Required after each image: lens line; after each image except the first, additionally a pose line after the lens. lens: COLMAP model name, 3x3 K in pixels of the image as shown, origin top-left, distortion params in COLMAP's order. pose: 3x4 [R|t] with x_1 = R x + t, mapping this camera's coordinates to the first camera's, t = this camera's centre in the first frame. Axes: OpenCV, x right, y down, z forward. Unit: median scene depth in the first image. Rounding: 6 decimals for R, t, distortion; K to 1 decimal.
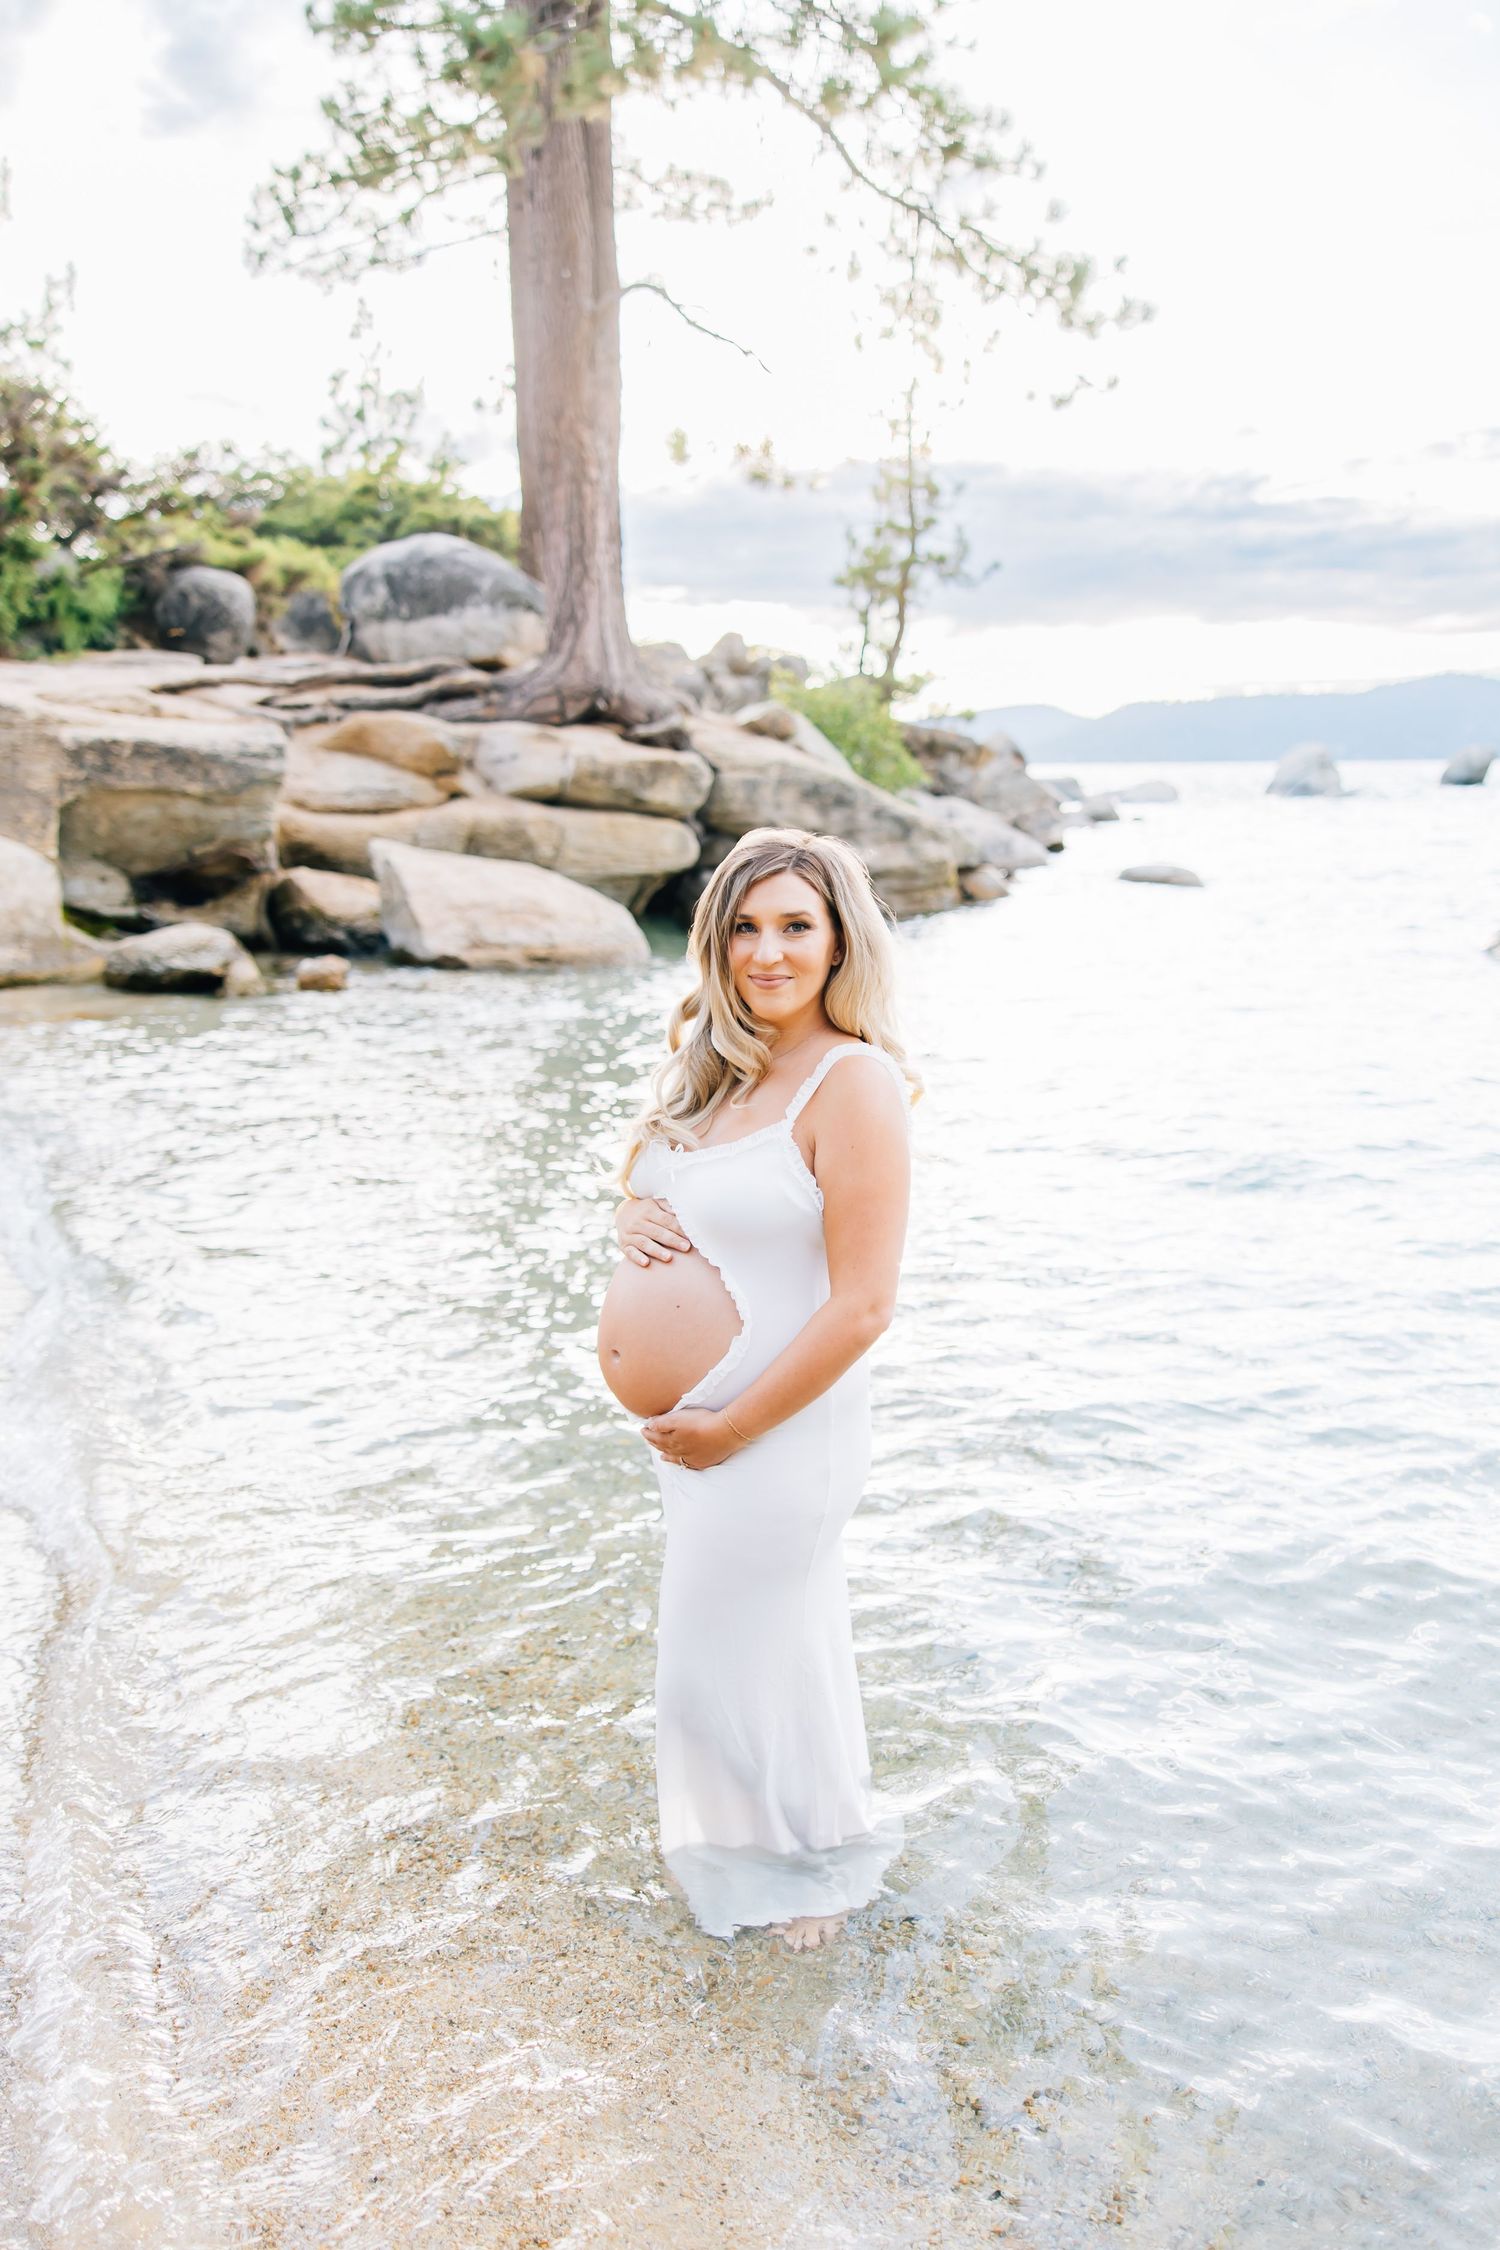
lens RADIAL K [[1894.4, 0, 815.6], [0, 1894.4, 1119.4], [0, 0, 1]] dist [-0.001921, 0.004888]
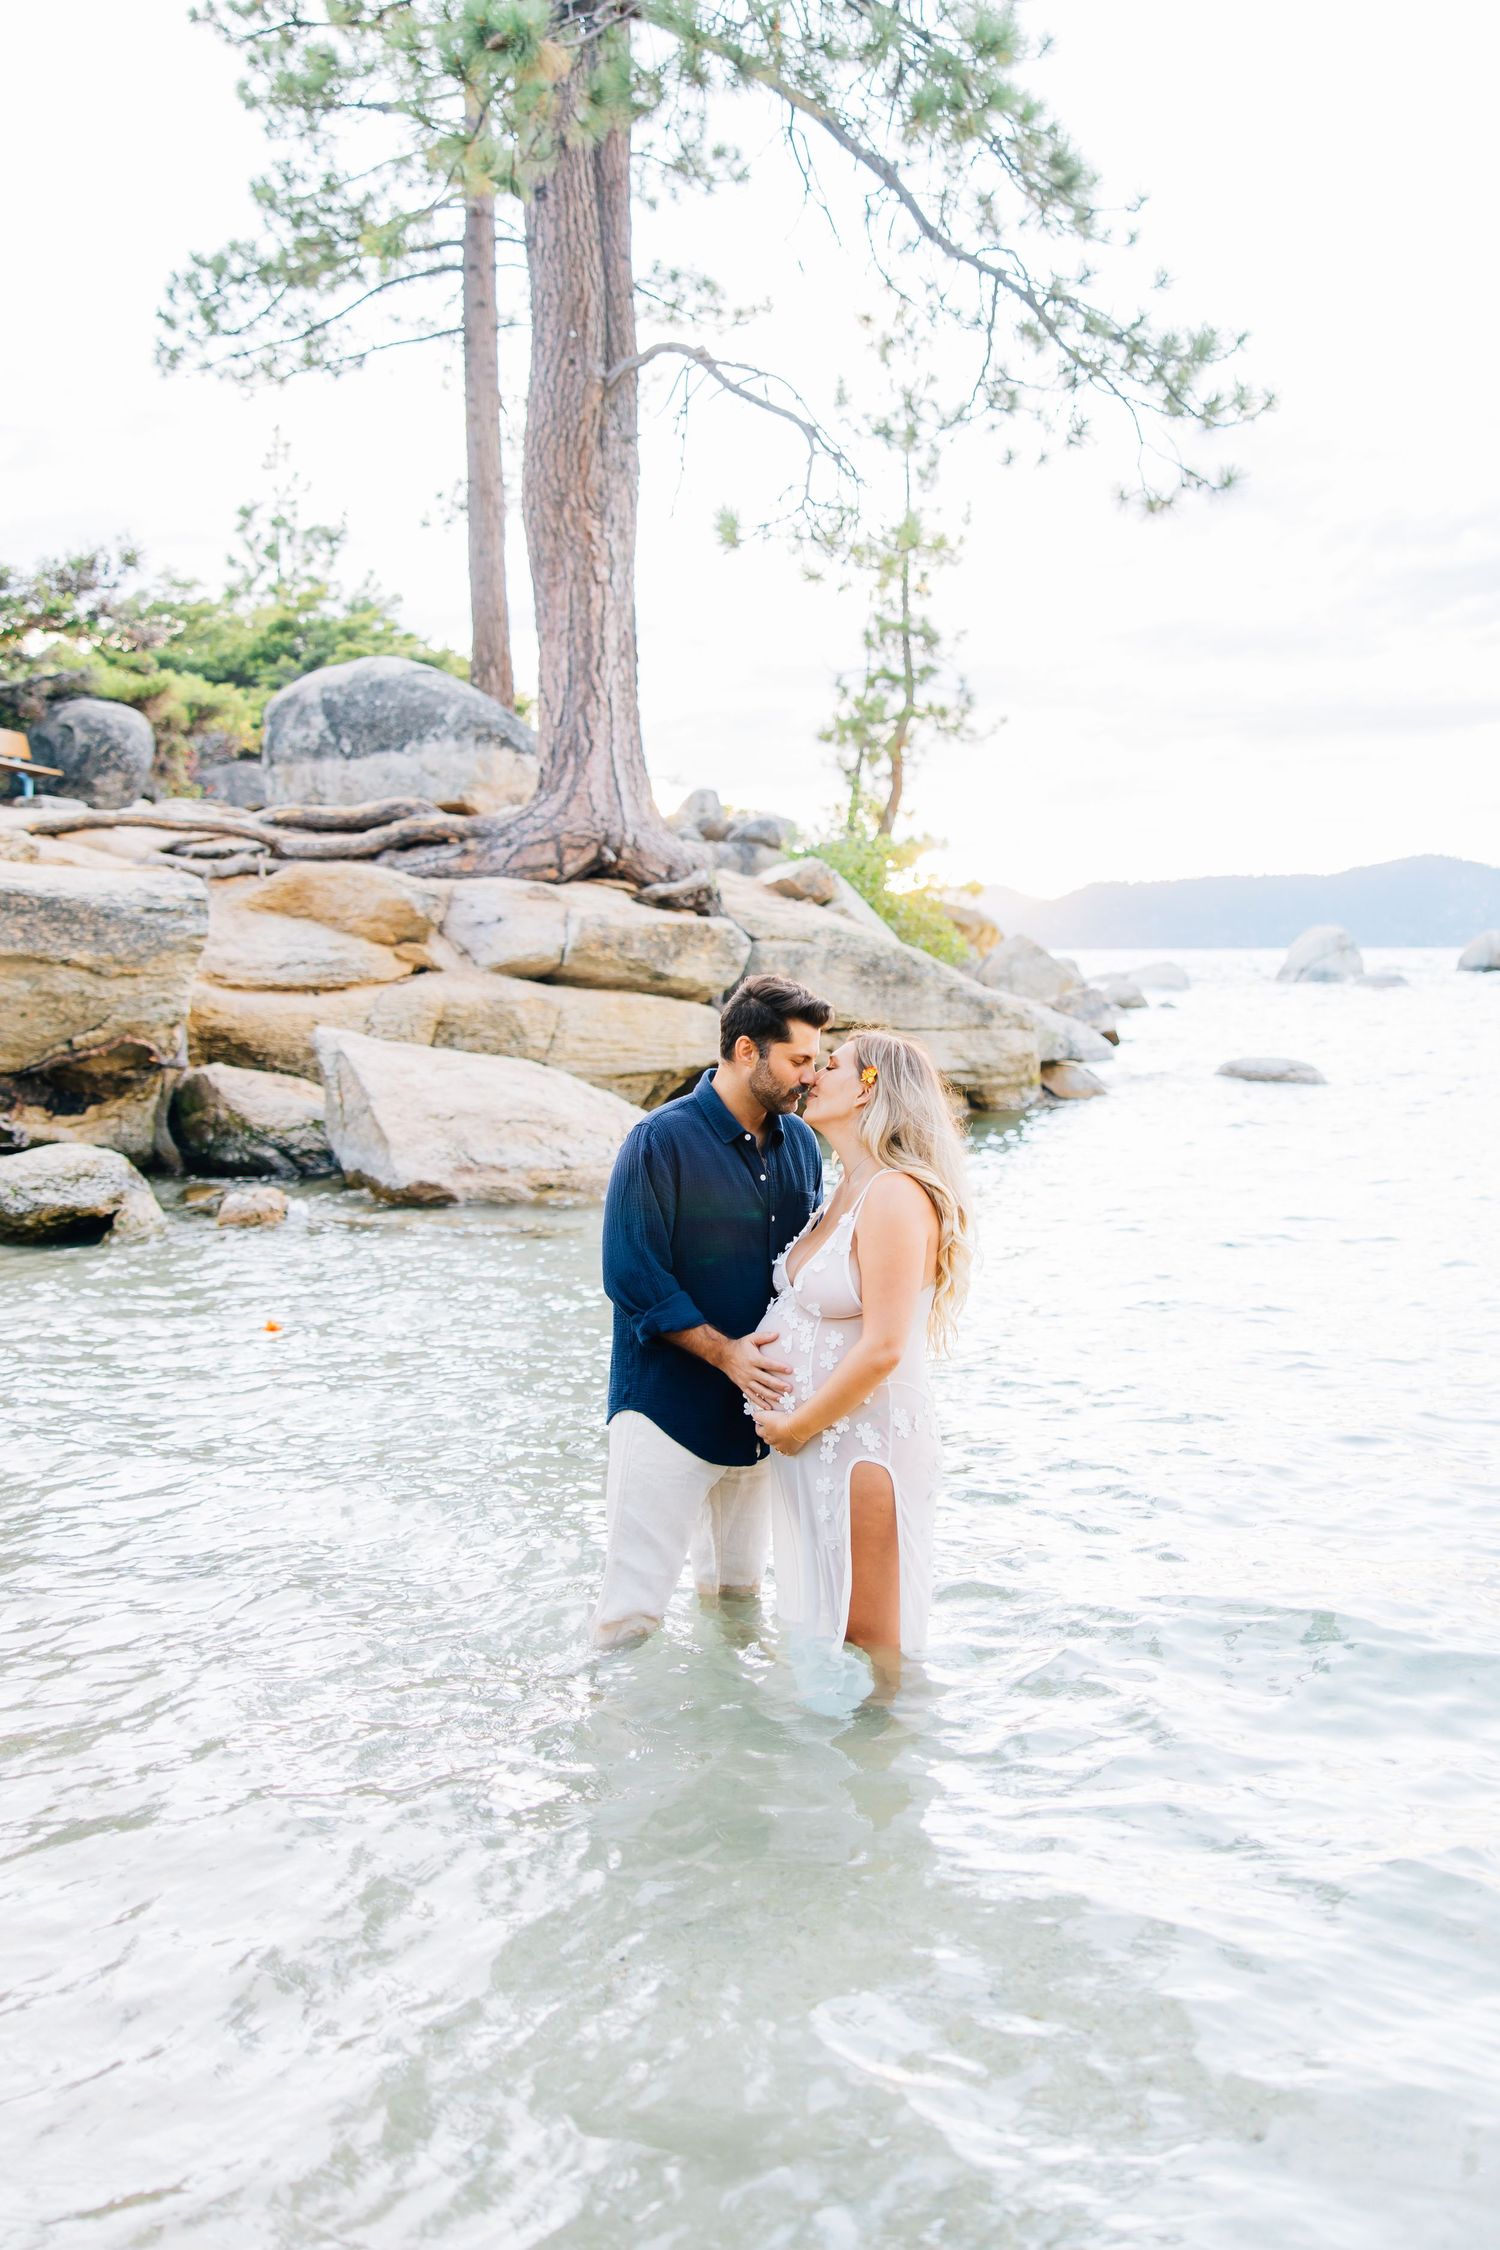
lens RADIAL K [[2061.2, 0, 840.6], [0, 2061.2, 1043.8], [0, 0, 1]] dist [0.005467, -0.005648]
pose [[0.998661, 0.002129, 0.051684, -0.058445], [0.005066, 0.990325, -0.138674, -0.022153], [-0.051479, 0.138751, 0.988988, 0.155211]]
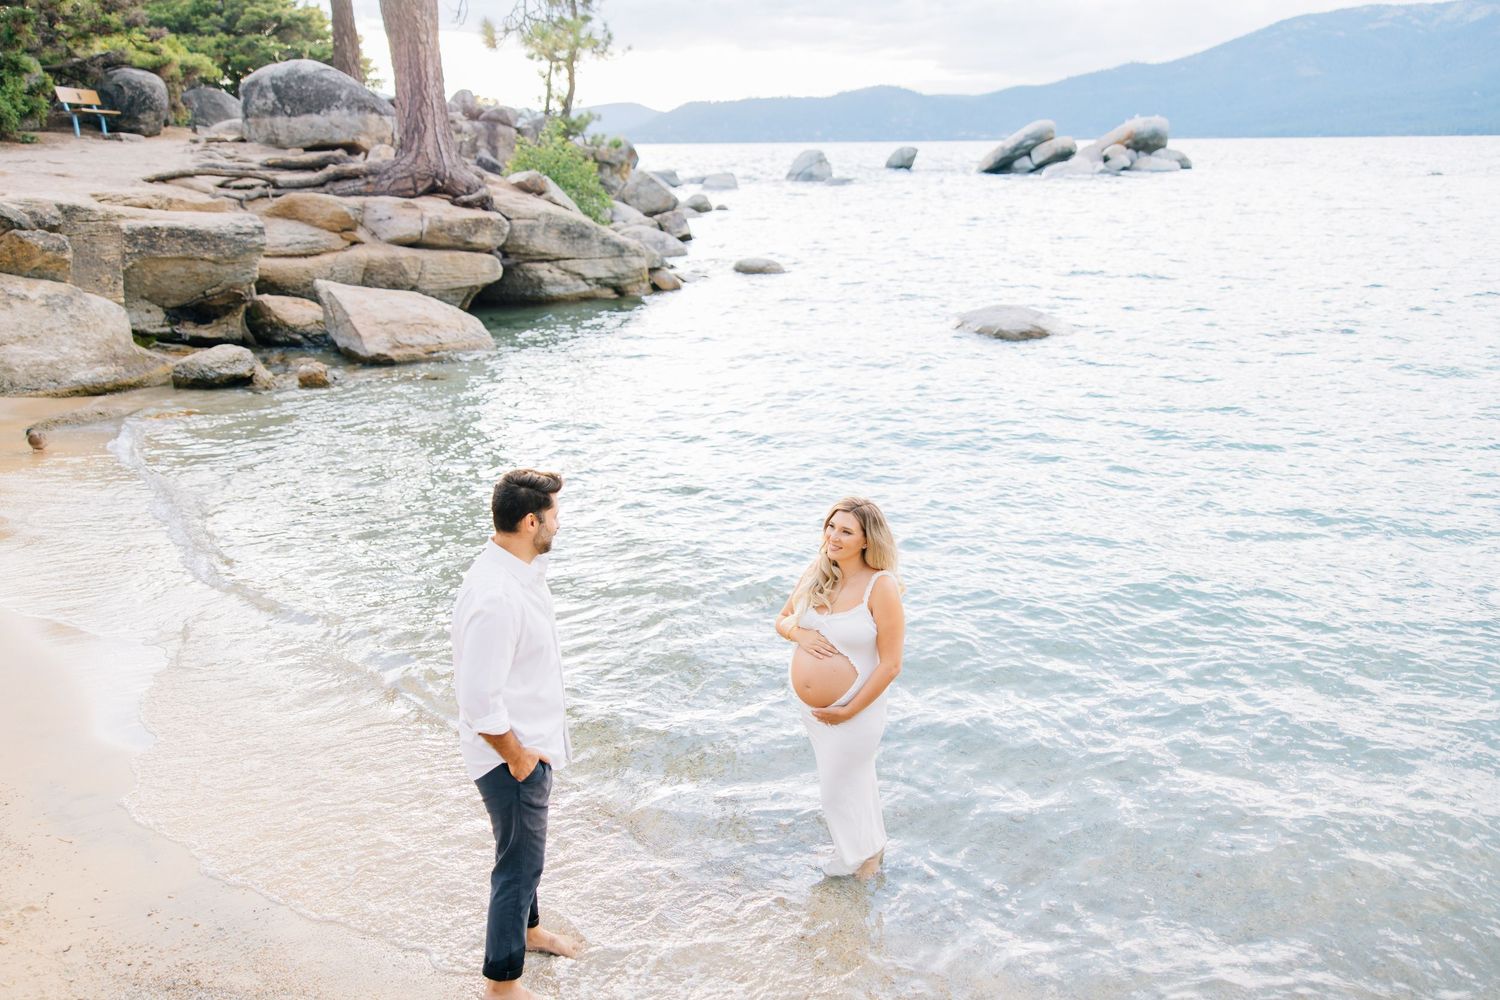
lens RADIAL K [[1199.3, 0, 750.0], [0, 1199.3, 500.0], [0, 0, 1]] dist [0.007532, 0.009035]
pose [[0.976379, -0.063039, 0.206663, -0.077597], [0.039572, 0.992486, 0.115781, -0.052164], [-0.212409, -0.104868, 0.971537, -0.098286]]
